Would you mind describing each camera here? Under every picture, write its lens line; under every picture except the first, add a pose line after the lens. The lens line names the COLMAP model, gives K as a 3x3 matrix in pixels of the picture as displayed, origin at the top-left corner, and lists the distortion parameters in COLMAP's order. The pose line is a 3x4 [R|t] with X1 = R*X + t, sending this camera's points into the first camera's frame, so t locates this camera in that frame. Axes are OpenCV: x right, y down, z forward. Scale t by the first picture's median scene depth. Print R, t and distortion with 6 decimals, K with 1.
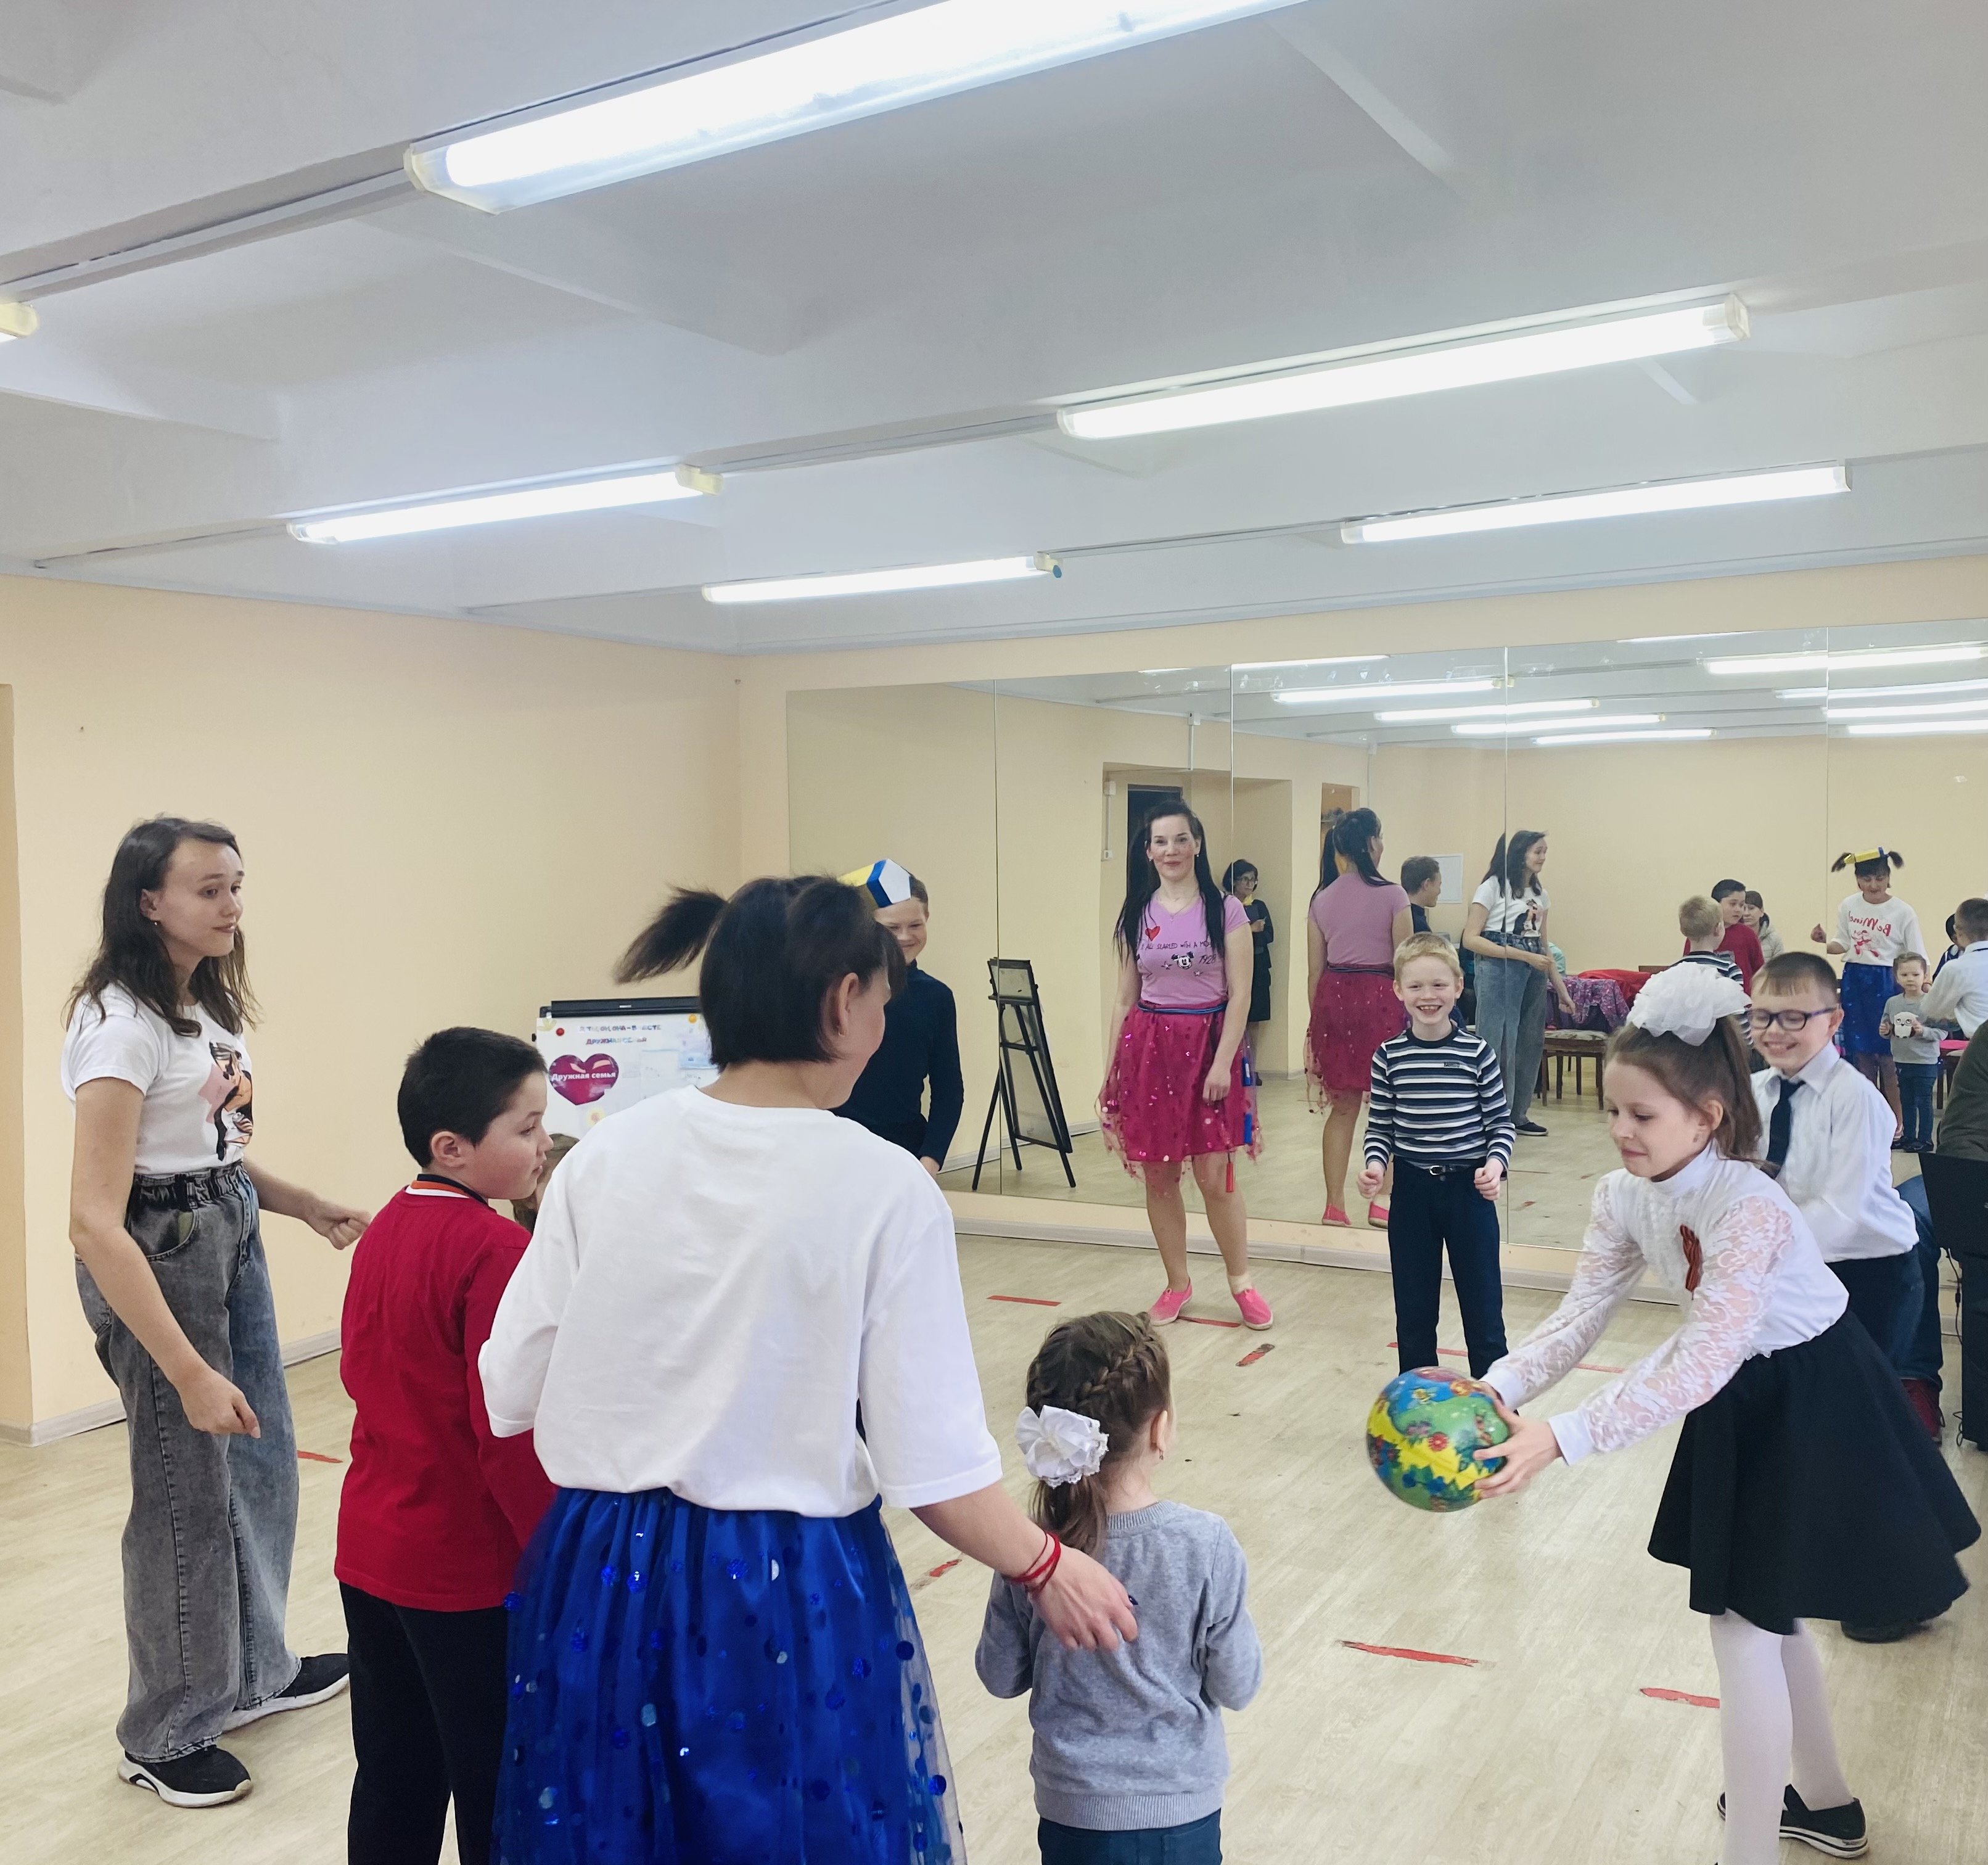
lens RADIAL K [[1888.2, 0, 1125.1], [0, 1888.2, 920.1], [0, 0, 1]] dist [0.074386, -0.104631]
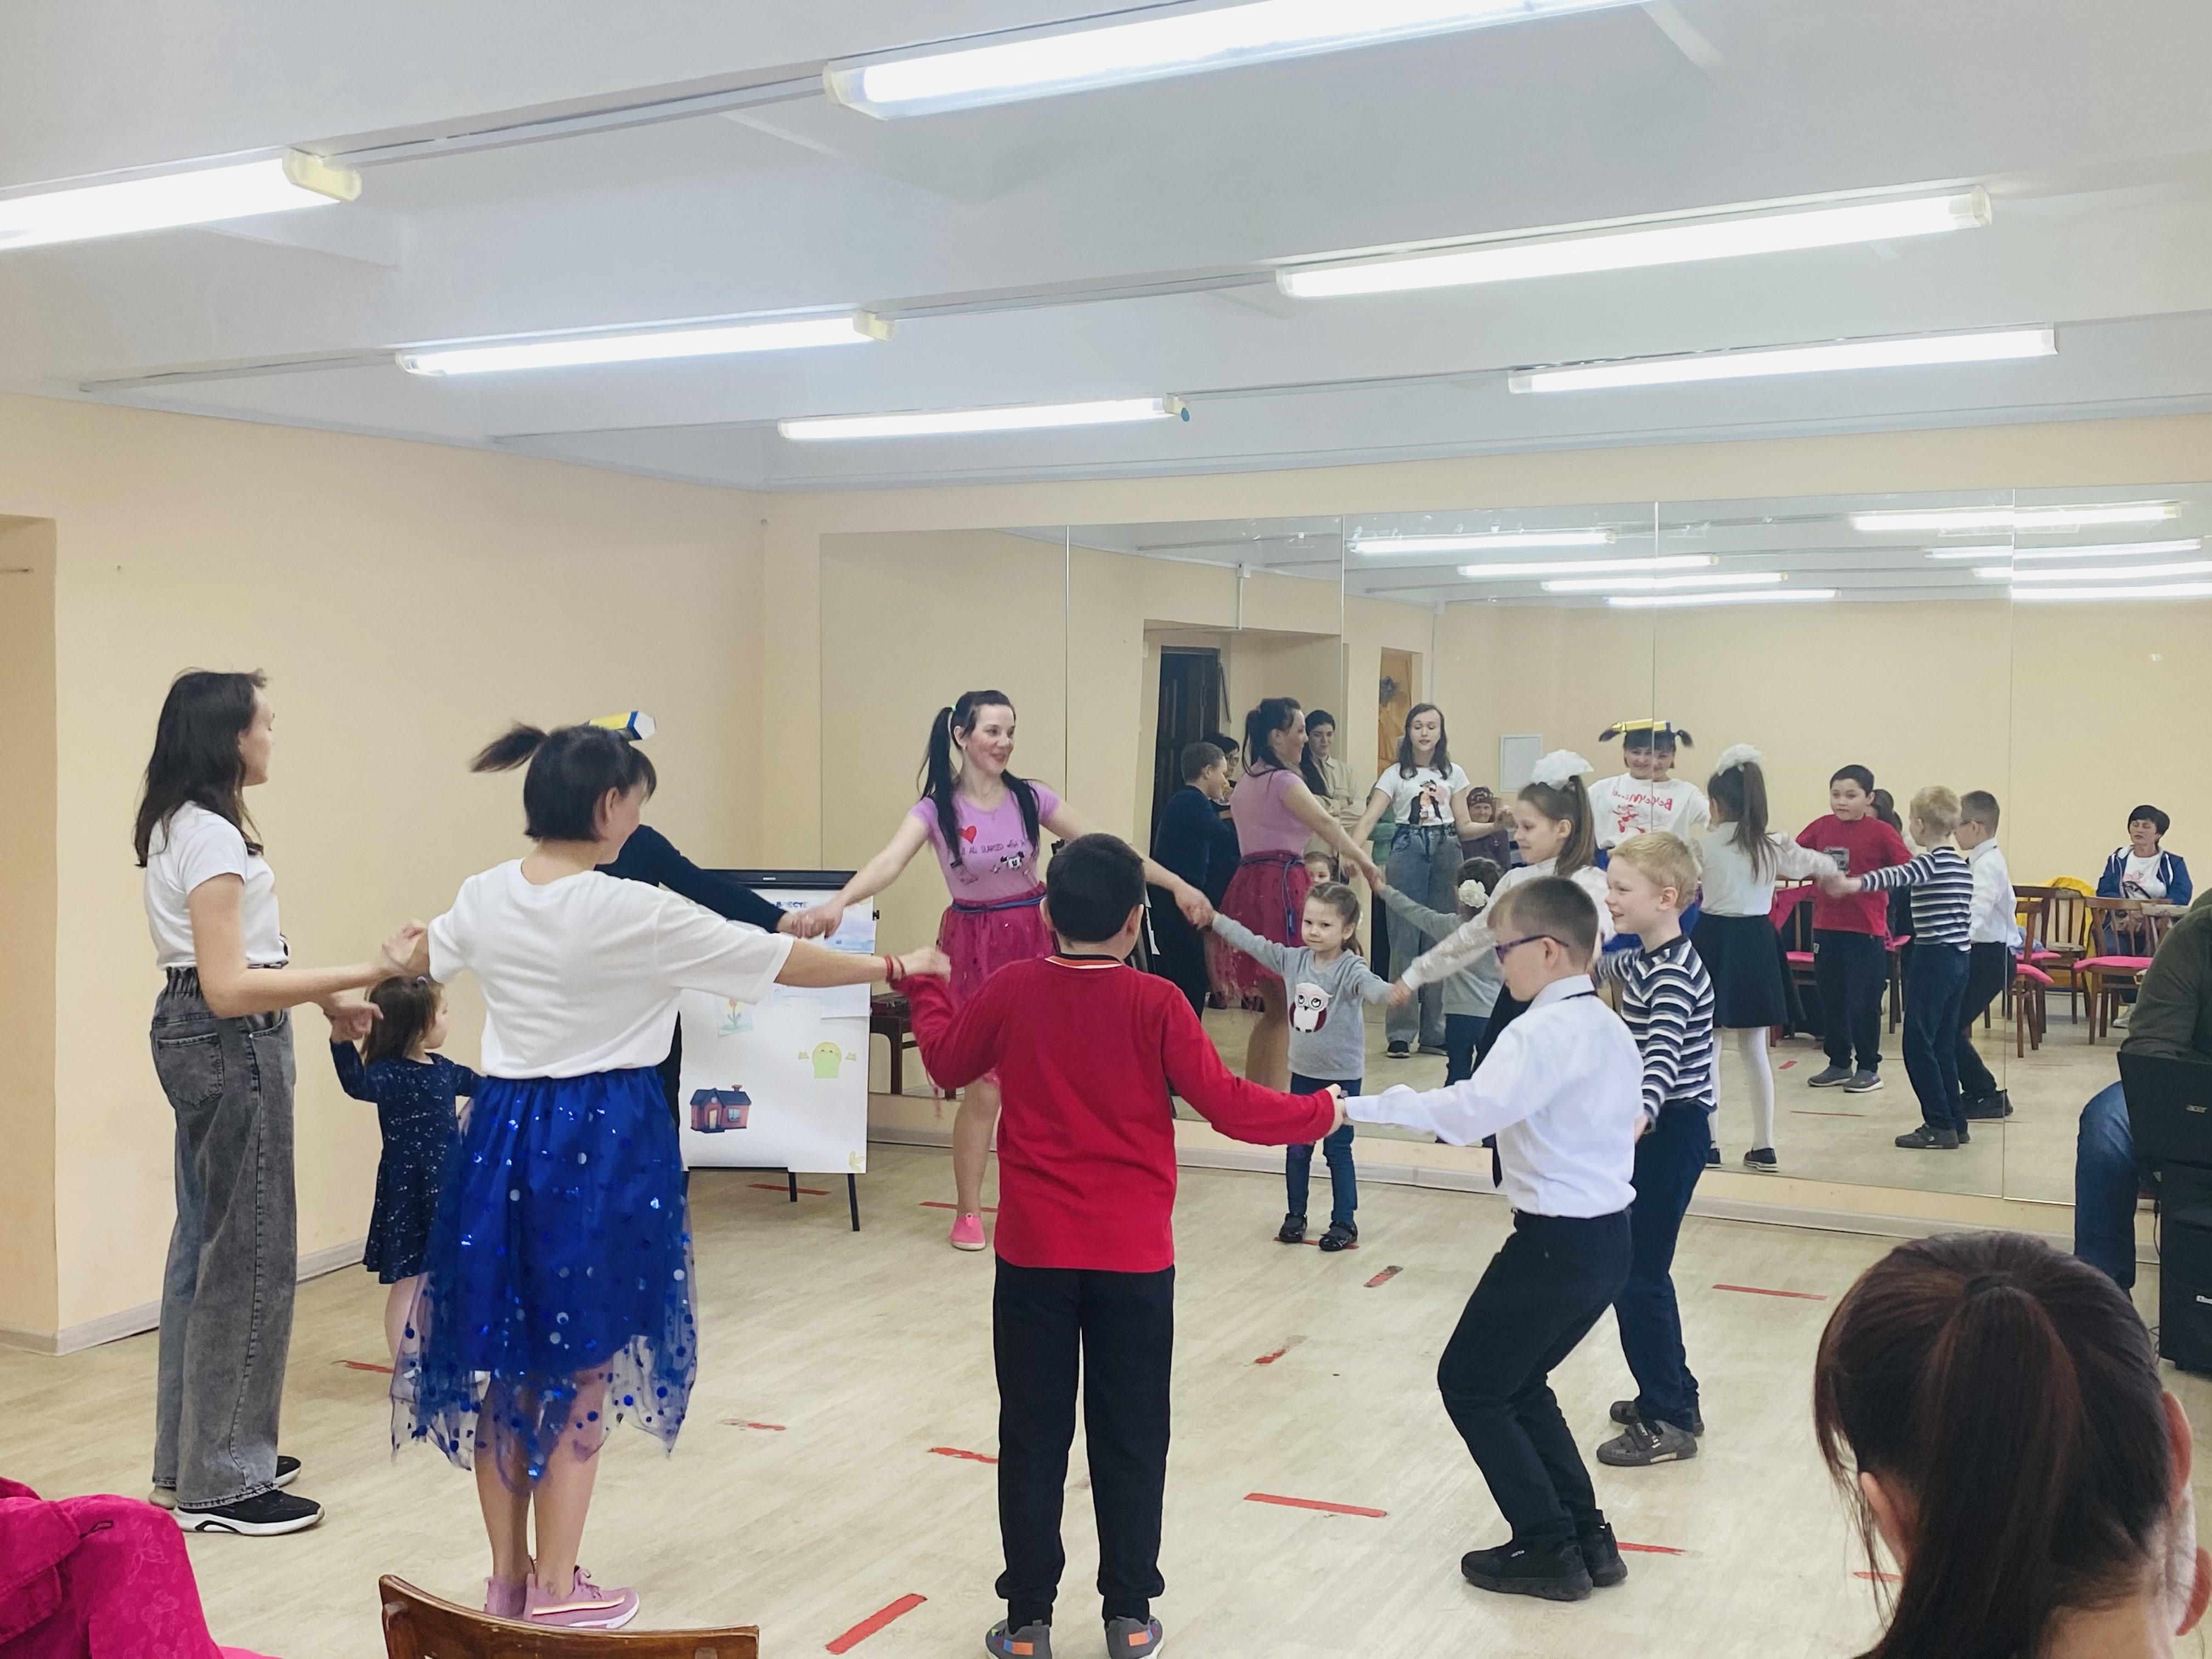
lens RADIAL K [[2408.9, 0, 1108.7], [0, 2408.9, 793.6], [0, 0, 1]] dist [0.113259, -0.255735]
pose [[0.999503, 0.015198, 0.027634, -0.107709], [-0.014948, 0.999846, -0.009235, 0.011192], [-0.027770, 0.008817, 0.999575, -0.175268]]
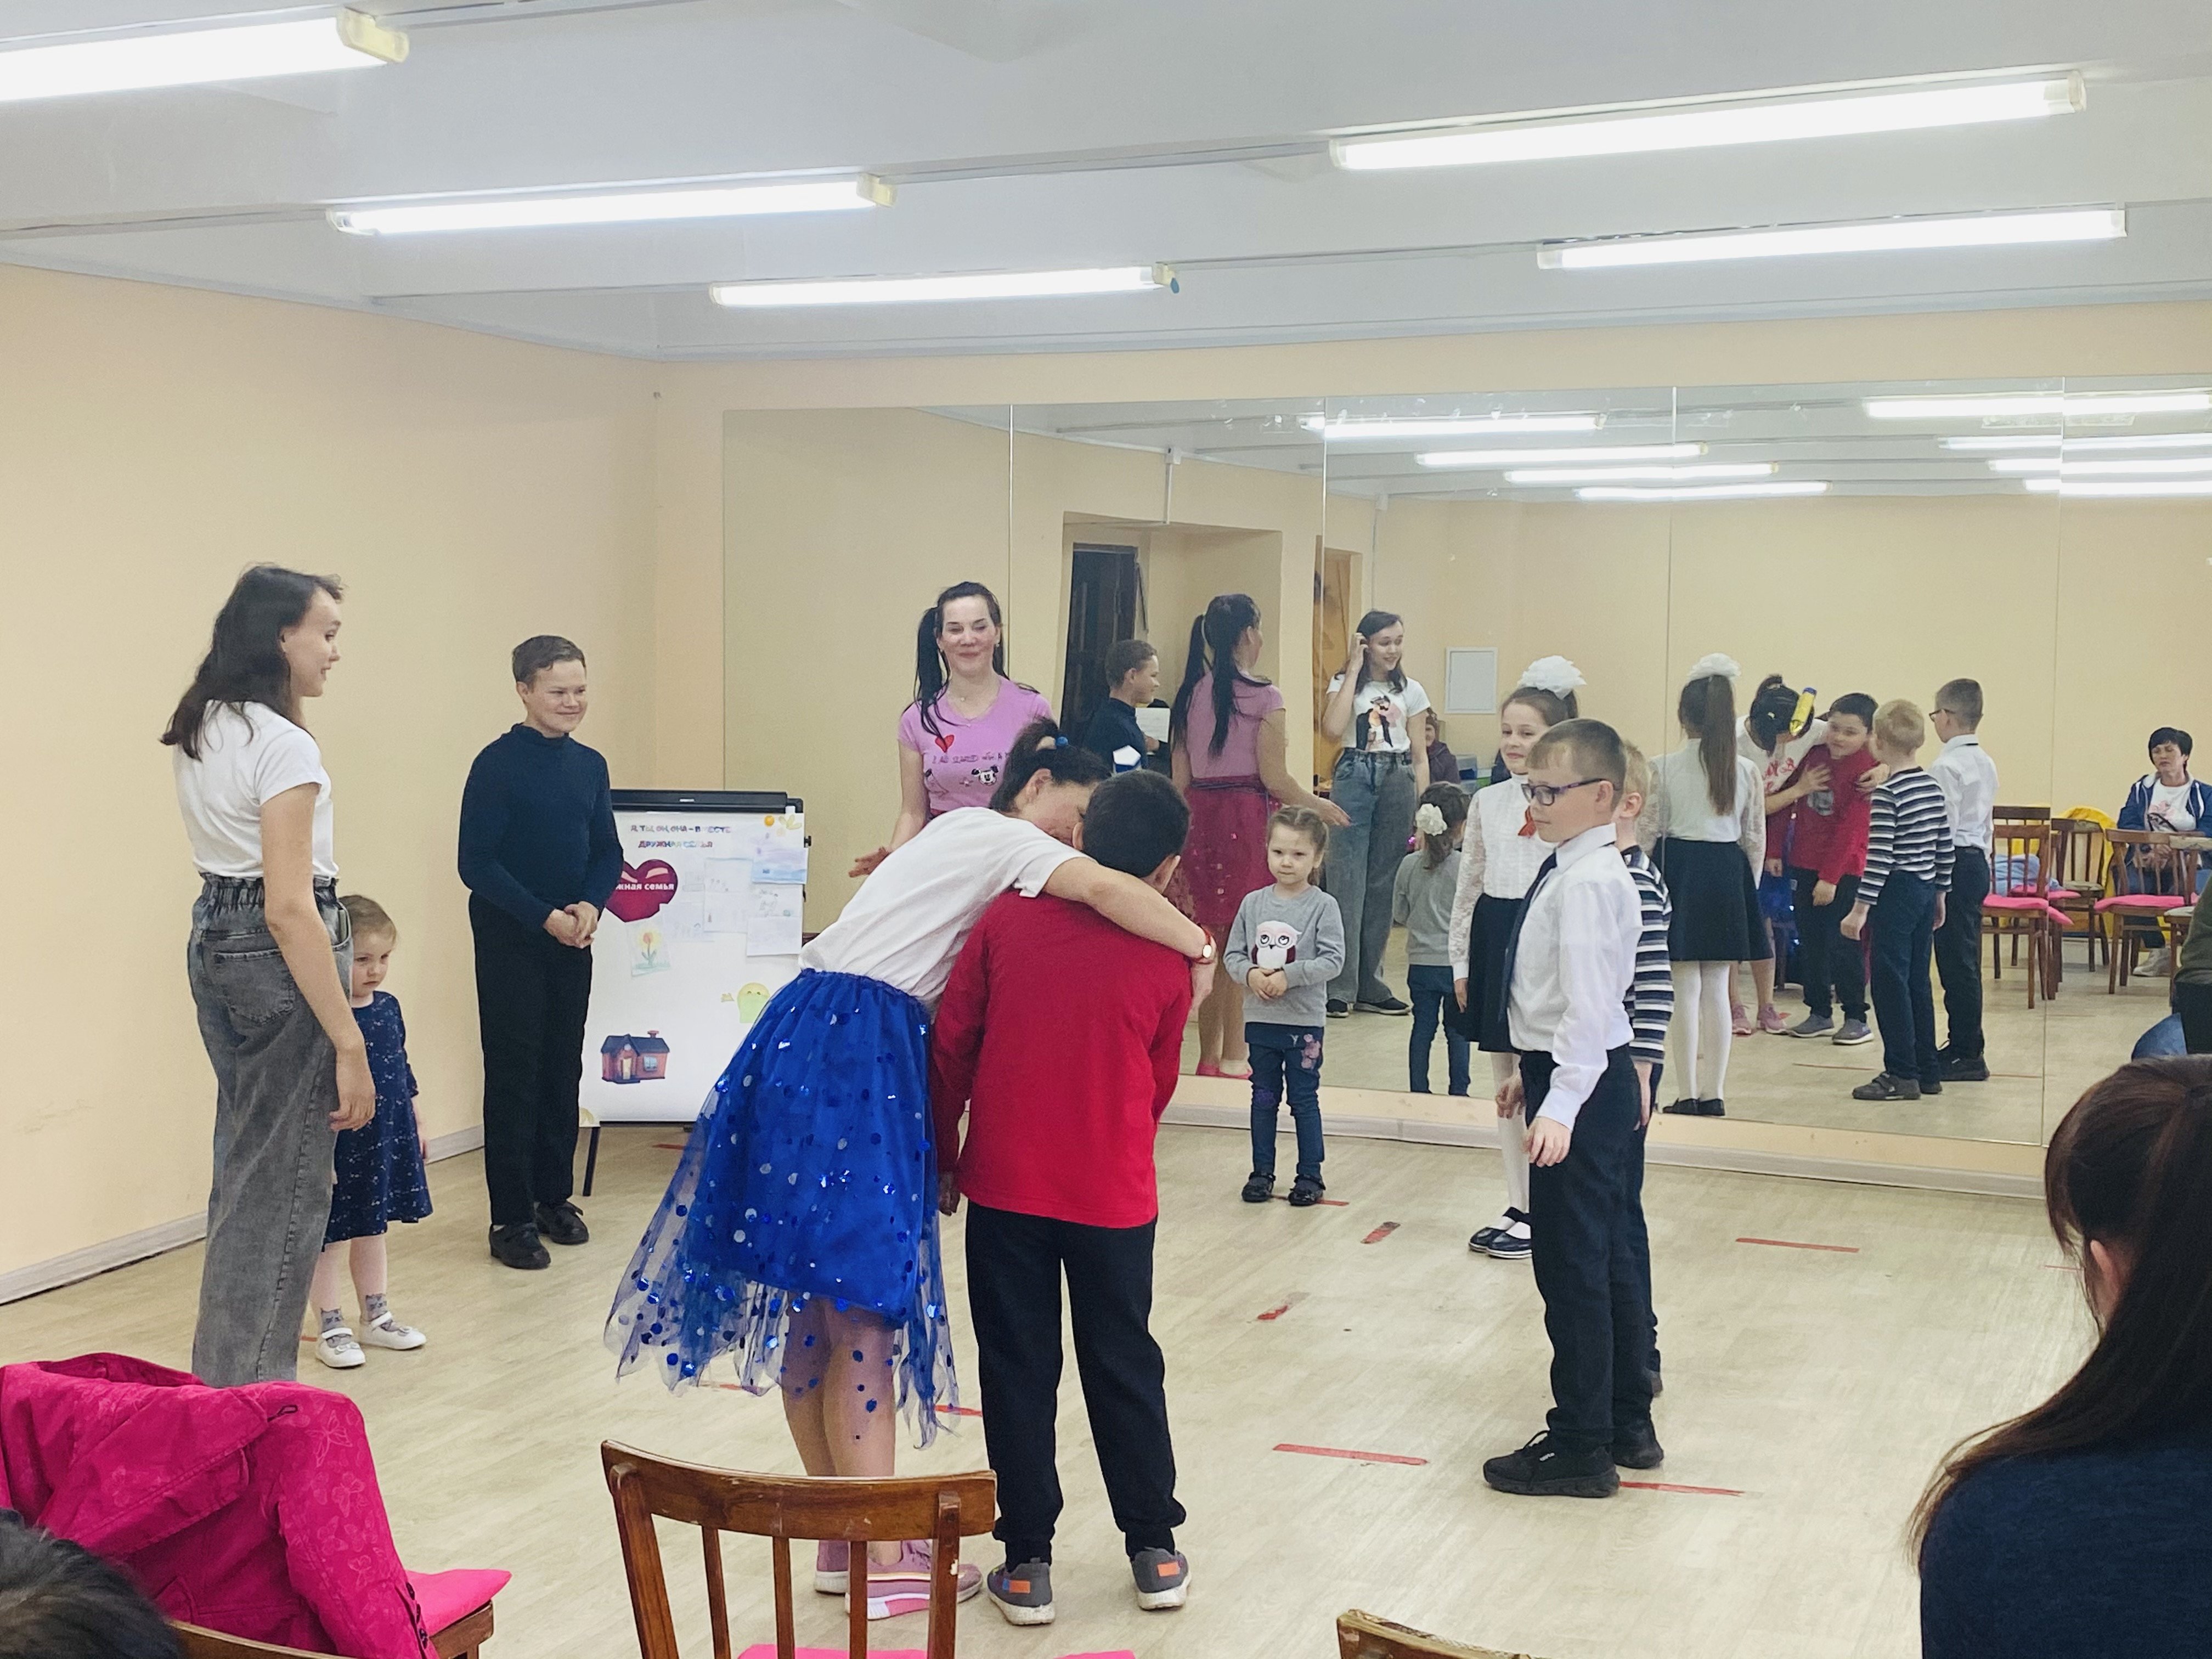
lens RADIAL K [[2900.7, 0, 1100.5], [0, 2900.7, 786.7], [0, 0, 1]] dist [0.180747, -0.514794]
pose [[0.995651, 0.016921, 0.091609, -0.191198], [-0.018152, 0.999755, 0.012627, 0.020935], [-0.091373, -0.014235, 0.995715, -0.289502]]
